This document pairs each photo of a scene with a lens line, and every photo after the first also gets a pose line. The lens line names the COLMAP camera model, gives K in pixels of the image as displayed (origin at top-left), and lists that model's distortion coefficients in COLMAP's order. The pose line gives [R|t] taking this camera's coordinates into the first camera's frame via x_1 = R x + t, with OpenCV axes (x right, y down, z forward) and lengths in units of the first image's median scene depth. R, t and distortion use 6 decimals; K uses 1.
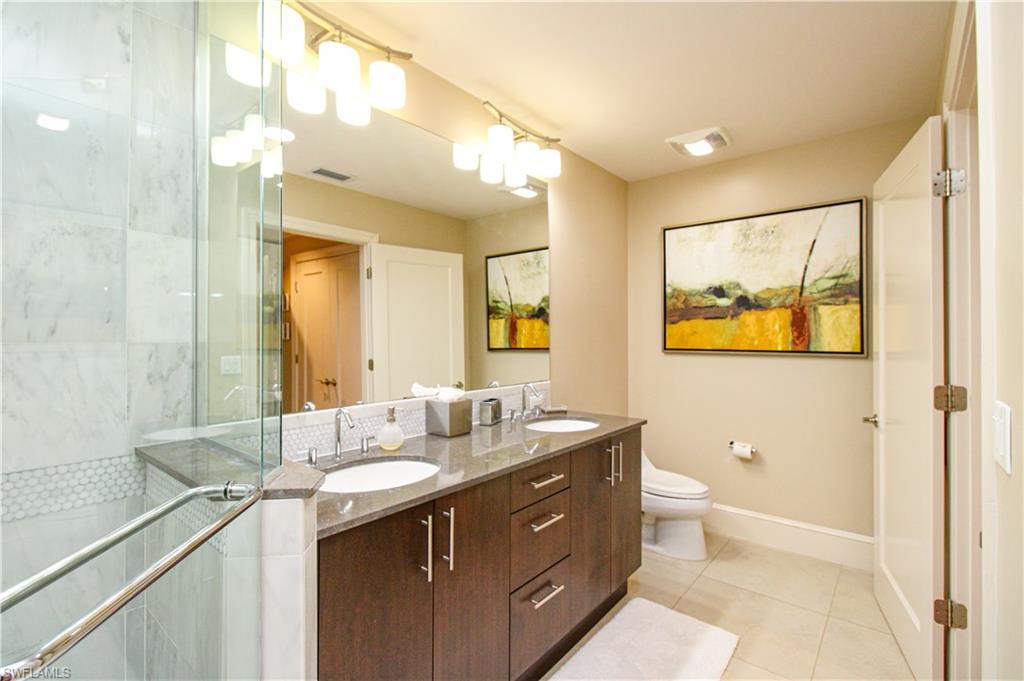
lens RADIAL K [[467.1, 0, 510.5], [0, 467.1, 332.1], [0, 0, 1]] dist [0.002015, -0.000011]
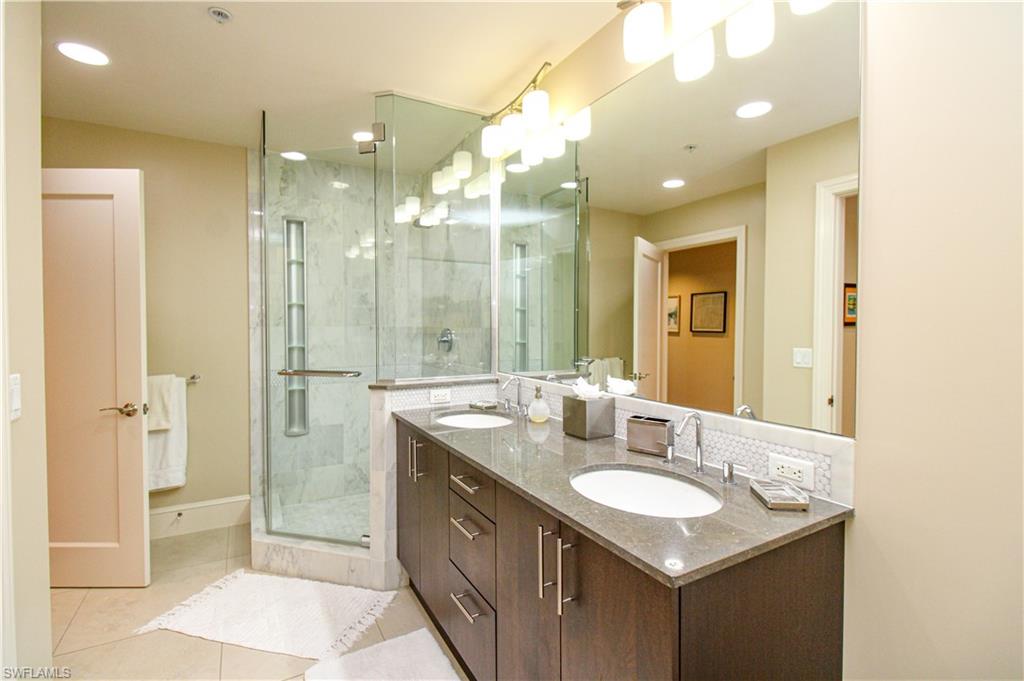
lens RADIAL K [[467.1, 0, 510.5], [0, 467.1, 332.1], [0, 0, 1]] dist [0.002015, -0.000011]
pose [[-0.350864, 0.019796, -0.936217, 0.535017], [0.000539, 0.999781, 0.020938, -0.003340], [0.936426, 0.006841, -0.350798, 0.827146]]
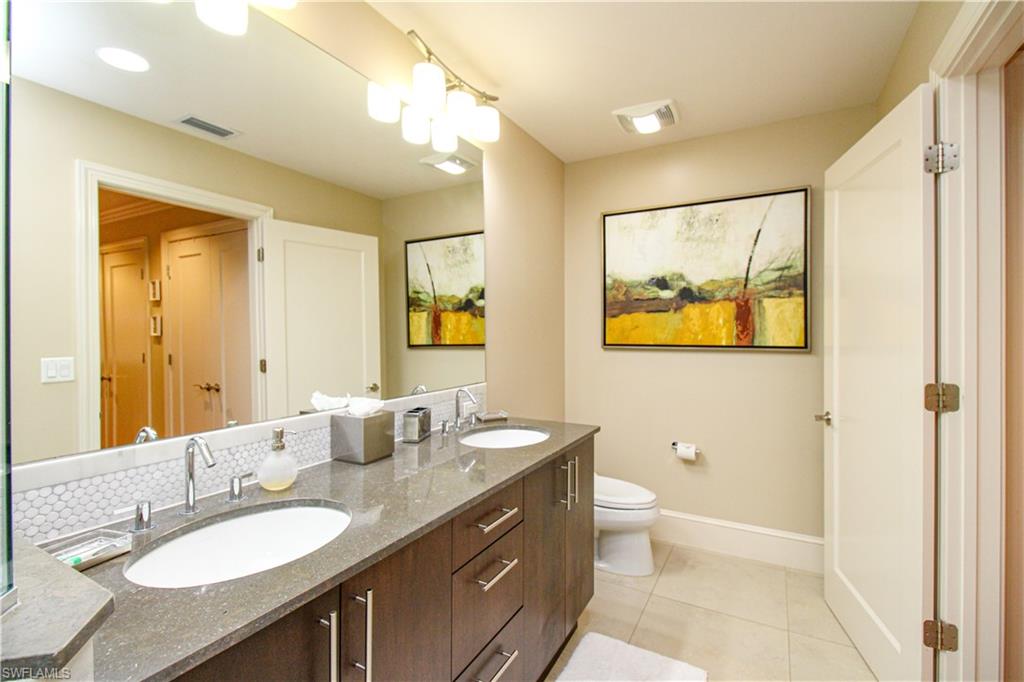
lens RADIAL K [[467.1, 0, 510.5], [0, 467.1, 332.6], [0, 0, 1]] dist [0.002015, -0.000011]
pose [[0.984102, -0.001493, 0.177597, -0.021707], [-0.000108, 0.999959, 0.009005, 0.004954], [-0.177604, -0.008881, 0.984062, 0.150502]]
